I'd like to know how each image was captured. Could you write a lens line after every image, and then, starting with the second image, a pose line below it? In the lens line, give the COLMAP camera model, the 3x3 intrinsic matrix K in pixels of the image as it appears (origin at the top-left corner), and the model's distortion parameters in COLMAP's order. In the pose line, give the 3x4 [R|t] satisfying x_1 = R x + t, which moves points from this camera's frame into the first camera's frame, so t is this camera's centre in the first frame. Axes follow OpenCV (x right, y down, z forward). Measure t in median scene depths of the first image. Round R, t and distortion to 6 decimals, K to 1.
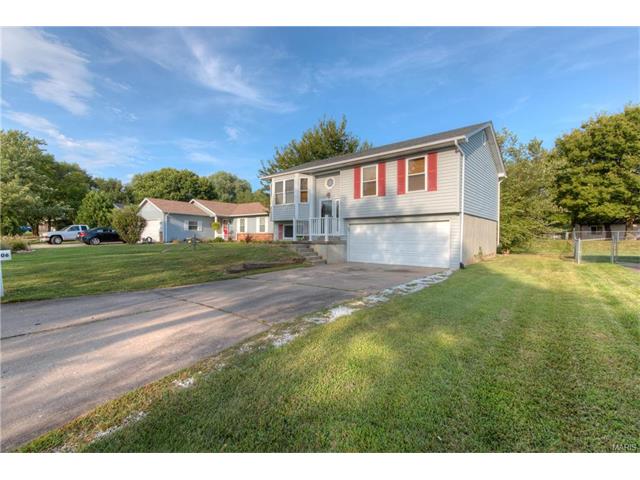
lens RADIAL K [[288.7, 0, 317.6], [0, 288.7, 240.6], [0, 0, 1]] dist [0.003169, 0.000224]
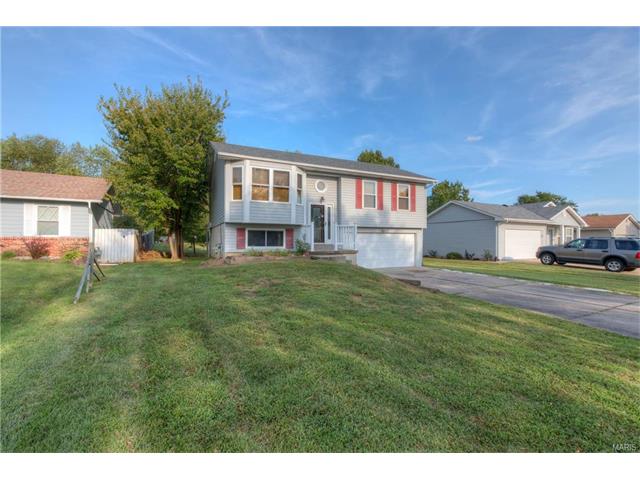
lens RADIAL K [[288.7, 0, 317.6], [0, 288.7, 240.6], [0, 0, 1]] dist [0.003169, 0.000224]
pose [[0.409389, 0.000592, 0.912360, -0.875868], [0.009691, 0.999941, -0.004997, -0.025494], [-0.912308, 0.010887, 0.409359, 0.704615]]
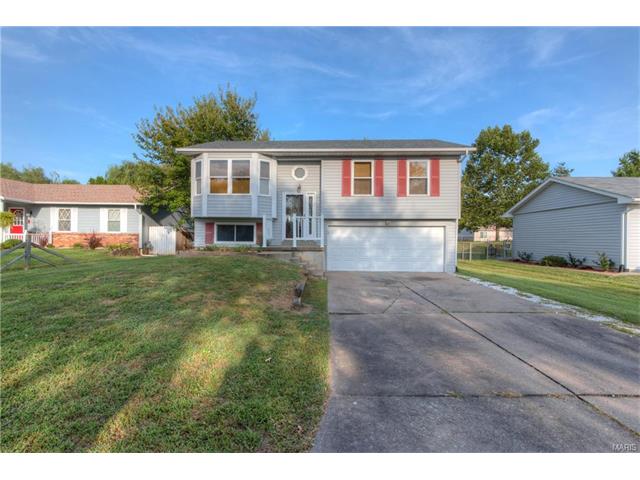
lens RADIAL K [[288.7, 0, 317.6], [0, 288.7, 240.6], [0, 0, 1]] dist [0.003169, 0.000224]
pose [[0.784188, 0.003592, 0.620513, -0.451582], [0.000394, 0.999980, -0.006286, -0.010156], [-0.620523, 0.005174, 0.784171, 0.385887]]
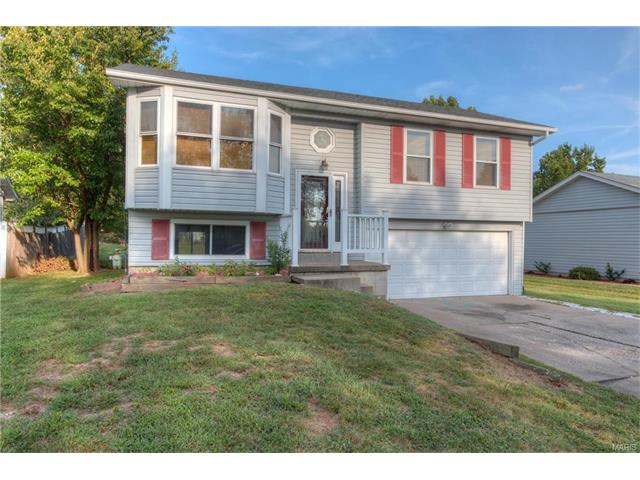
lens RADIAL K [[428.6, 0, 317.9], [0, 428.6, 240.7], [0, 0, 1]] dist [0.000258, 0.001218]
pose [[0.498497, 0.003724, 0.866883, -0.632468], [0.000223, 0.999990, -0.004424, -0.033610], [-0.866891, 0.002398, 0.498491, 0.721840]]
